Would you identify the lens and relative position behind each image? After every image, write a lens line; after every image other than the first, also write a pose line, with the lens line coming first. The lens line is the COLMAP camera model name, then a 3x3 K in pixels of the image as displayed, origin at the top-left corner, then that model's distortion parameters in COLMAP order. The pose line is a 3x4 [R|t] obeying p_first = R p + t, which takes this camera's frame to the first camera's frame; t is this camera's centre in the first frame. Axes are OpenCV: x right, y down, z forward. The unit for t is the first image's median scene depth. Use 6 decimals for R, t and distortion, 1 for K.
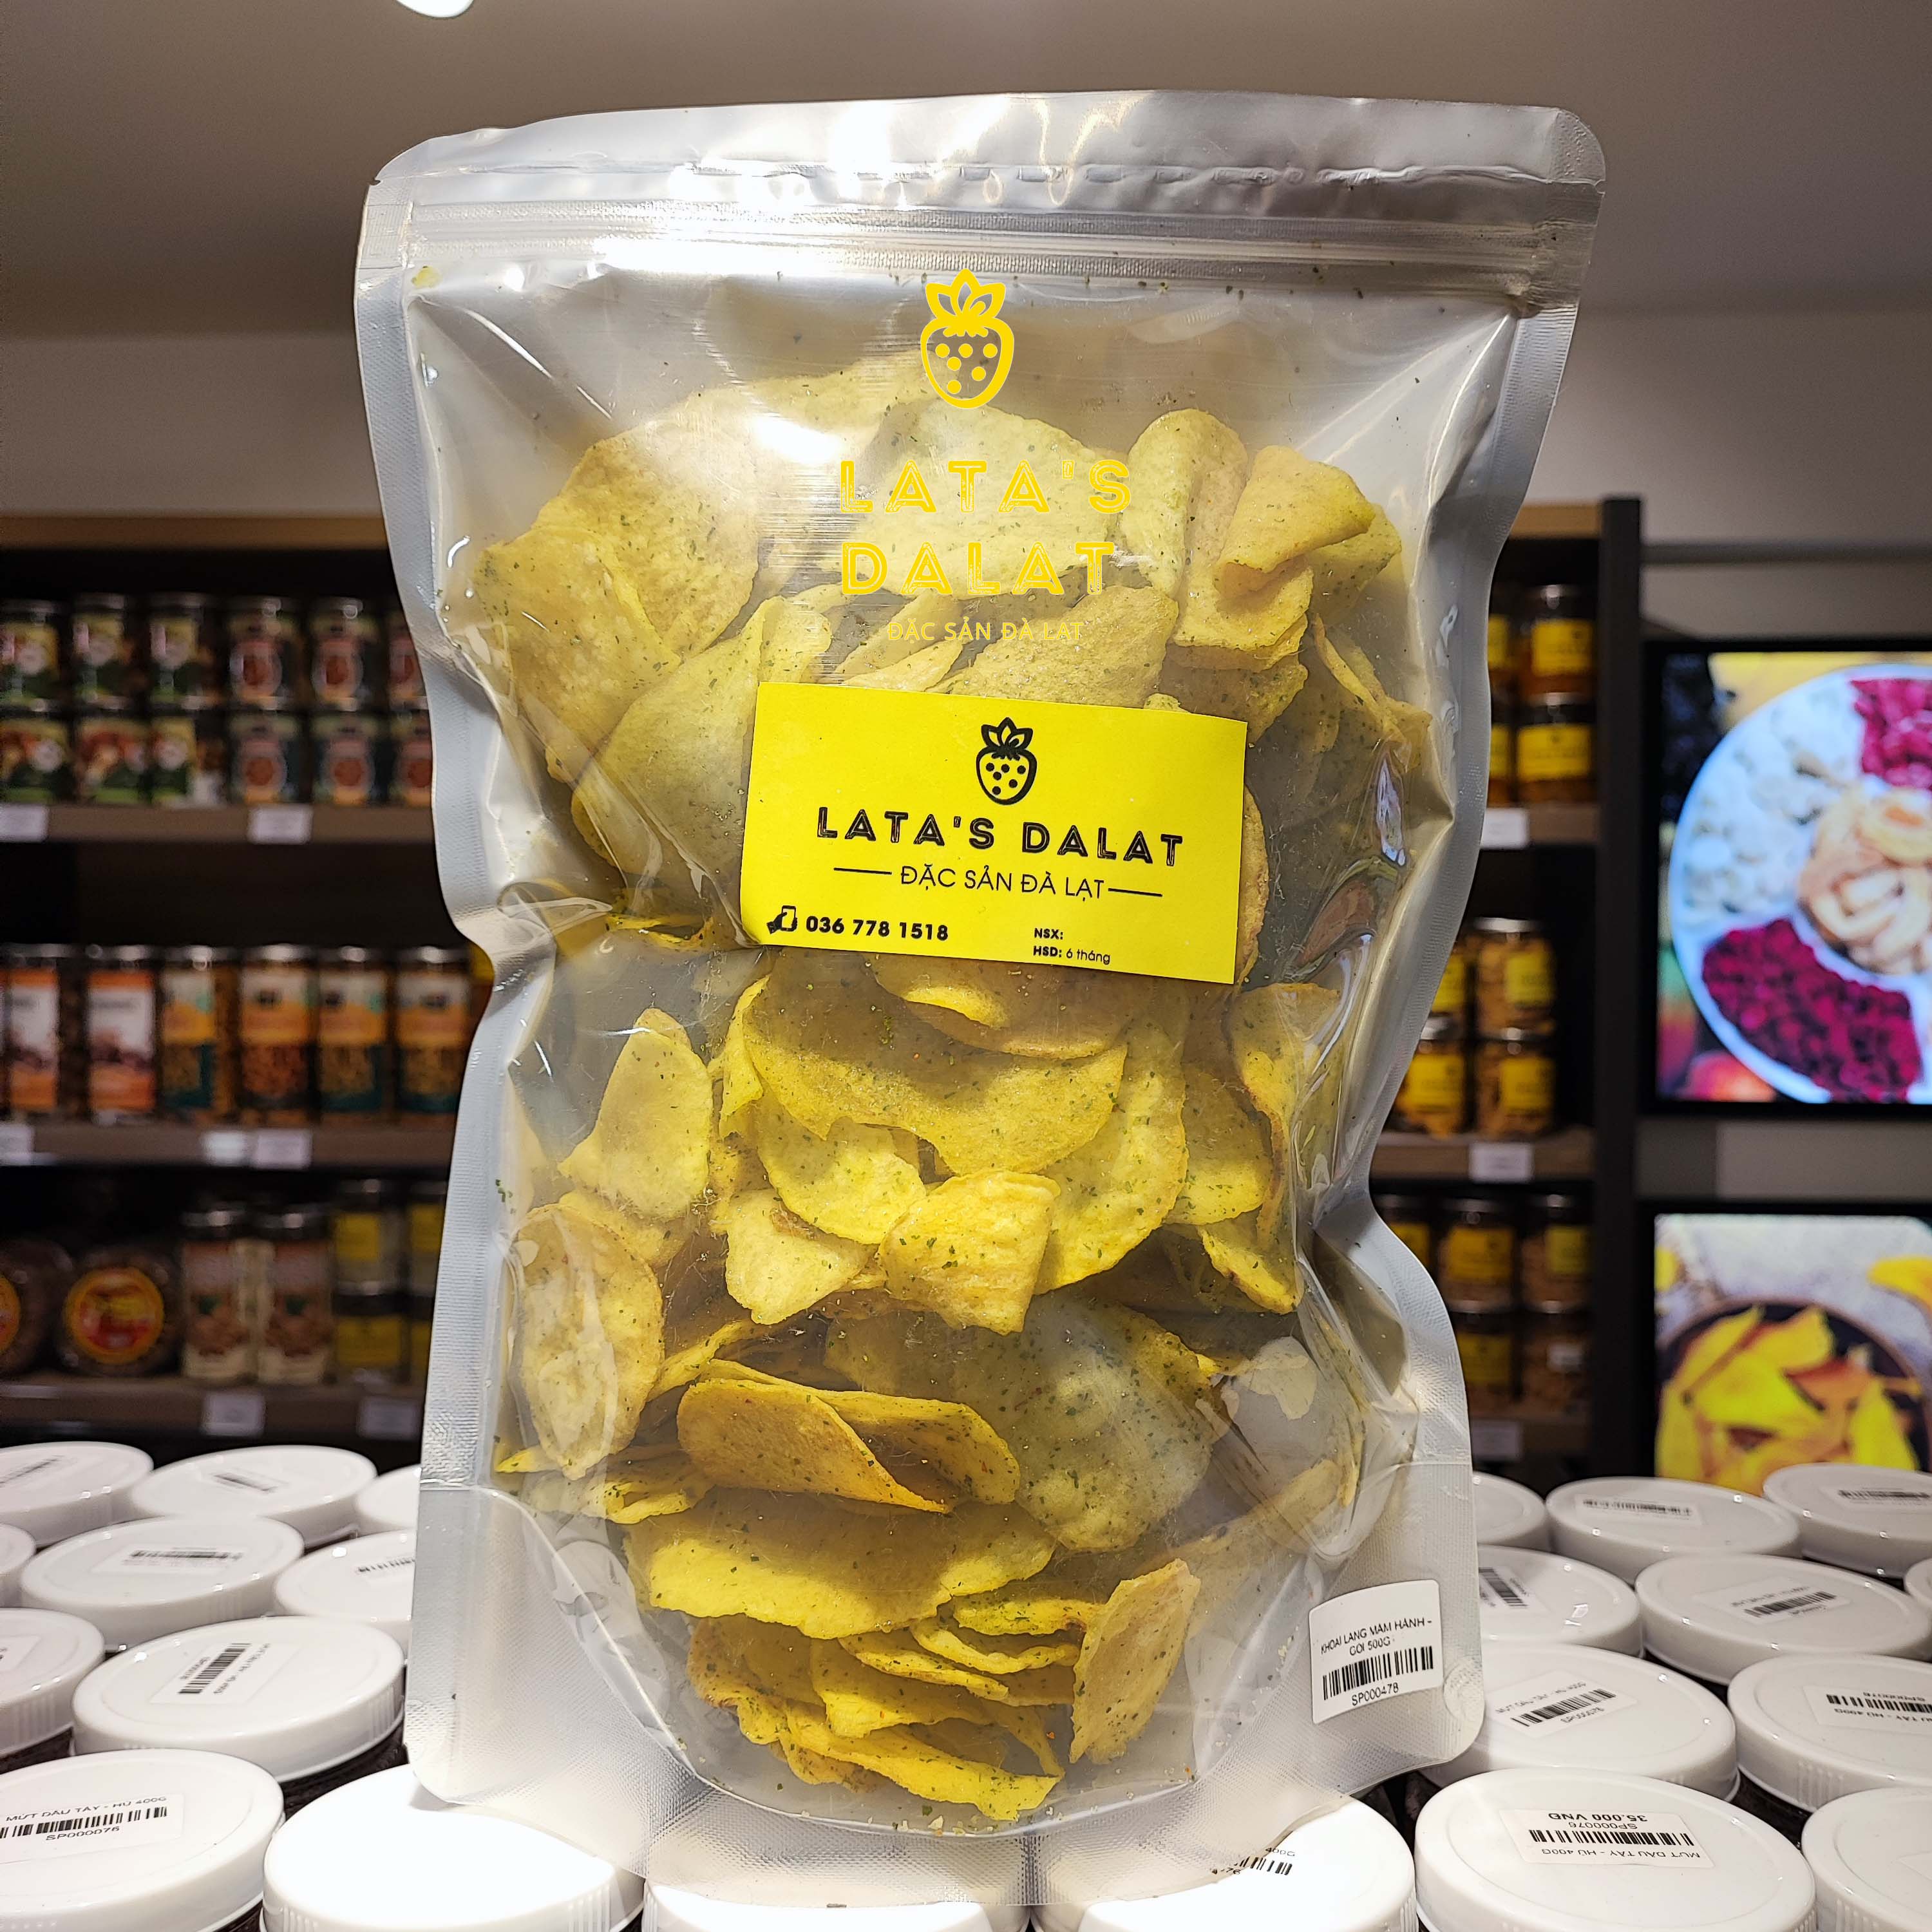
lens RADIAL K [[2085.1, 0, 1005.8], [0, 2085.1, 929.5], [0, 0, 1]] dist [-0.022742, 0.000000]
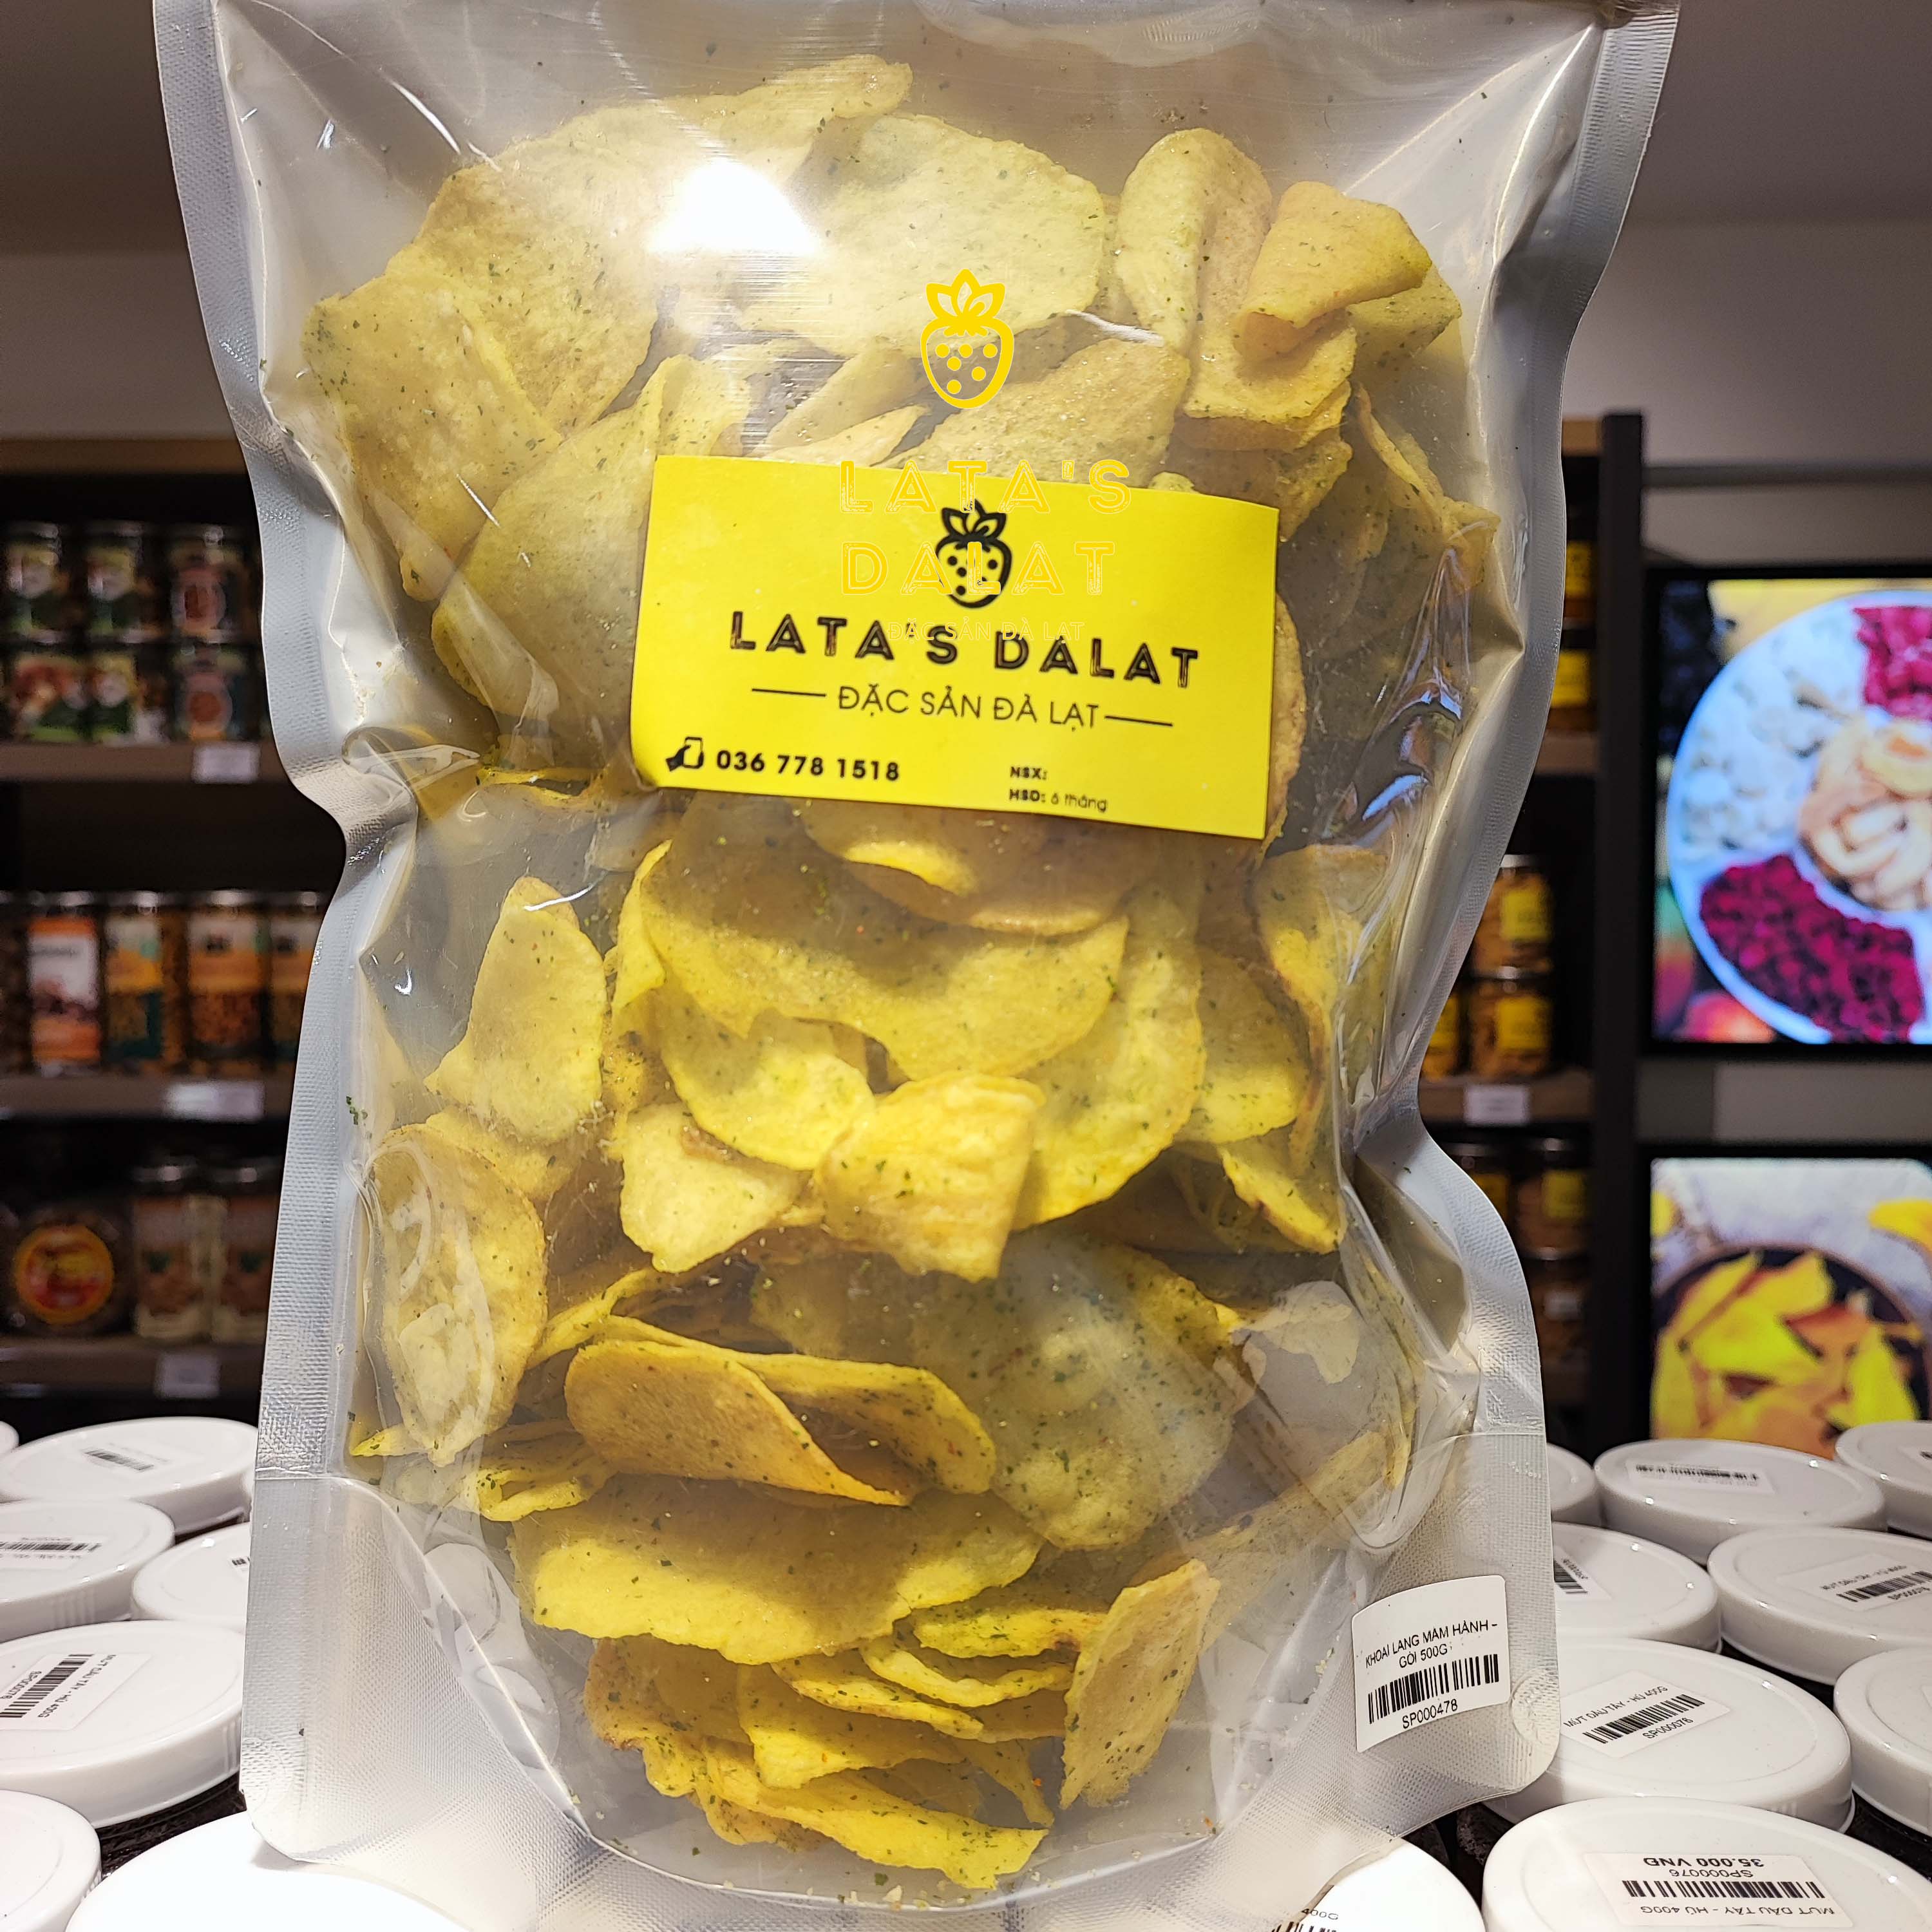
lens RADIAL K [[2085.1, 0, 1012.7], [0, 2085.1, 946.5], [0, 0, 1]] dist [-0.022742, 0.000000]
pose [[0.999897, -0.006197, 0.012953, 0.003828], [0.005802, 0.999525, 0.030283, 0.039799], [-0.013135, -0.030205, 0.999457, 0.196303]]
